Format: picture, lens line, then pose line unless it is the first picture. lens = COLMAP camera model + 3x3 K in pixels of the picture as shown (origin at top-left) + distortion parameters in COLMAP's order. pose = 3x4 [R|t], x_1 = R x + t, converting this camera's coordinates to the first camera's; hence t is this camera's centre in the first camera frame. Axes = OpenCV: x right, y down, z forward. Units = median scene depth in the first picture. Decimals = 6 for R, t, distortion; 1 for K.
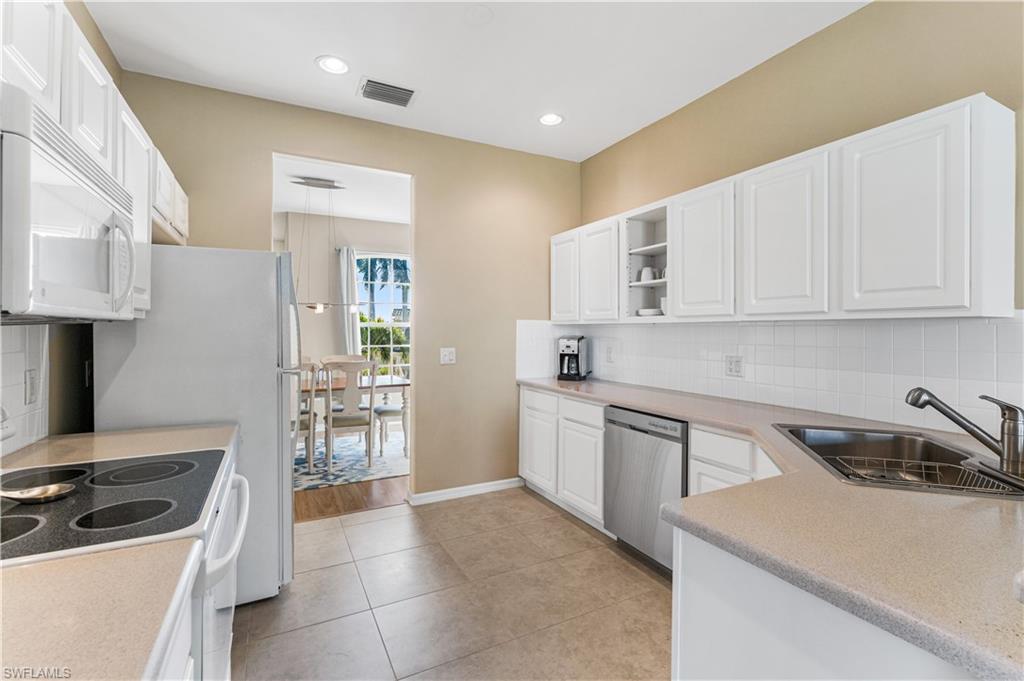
lens RADIAL K [[463.4, 0, 511.9], [0, 463.4, 331.2], [0, 0, 1]] dist [0.002355, 0.000168]
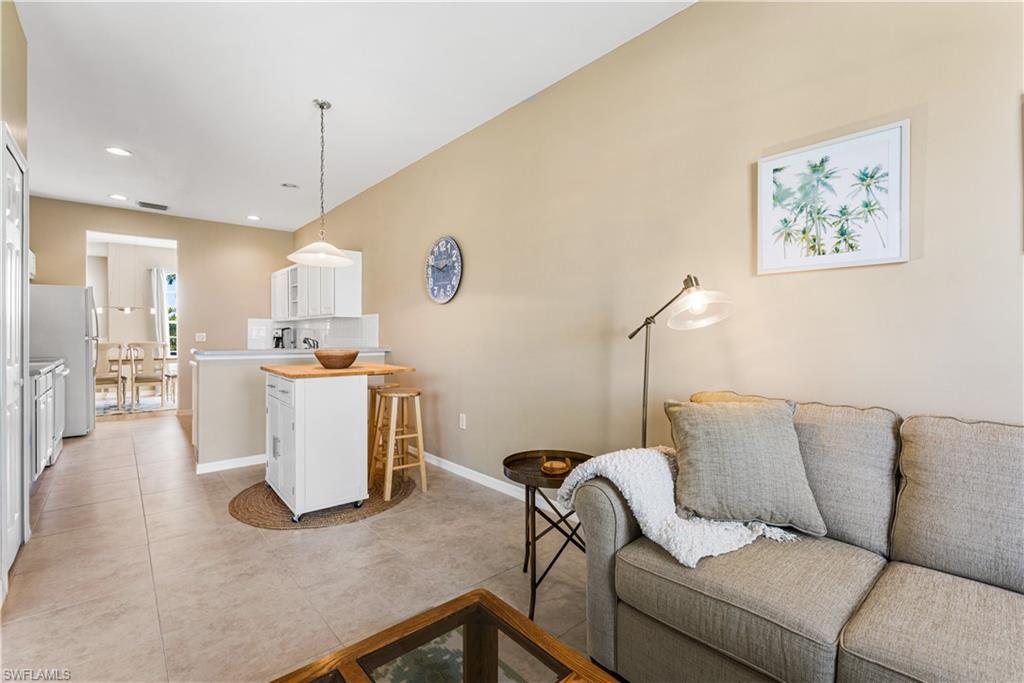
lens RADIAL K [[456.0, 0, 511.3], [0, 456.0, 339.4], [0, 0, 1]] dist [-0.000951, 0.000135]
pose [[0.971877, 0.001227, 0.235487, 0.611020], [-0.003007, 0.999970, 0.007201, 0.042535], [-0.235471, -0.007706, 0.971851, -1.020946]]
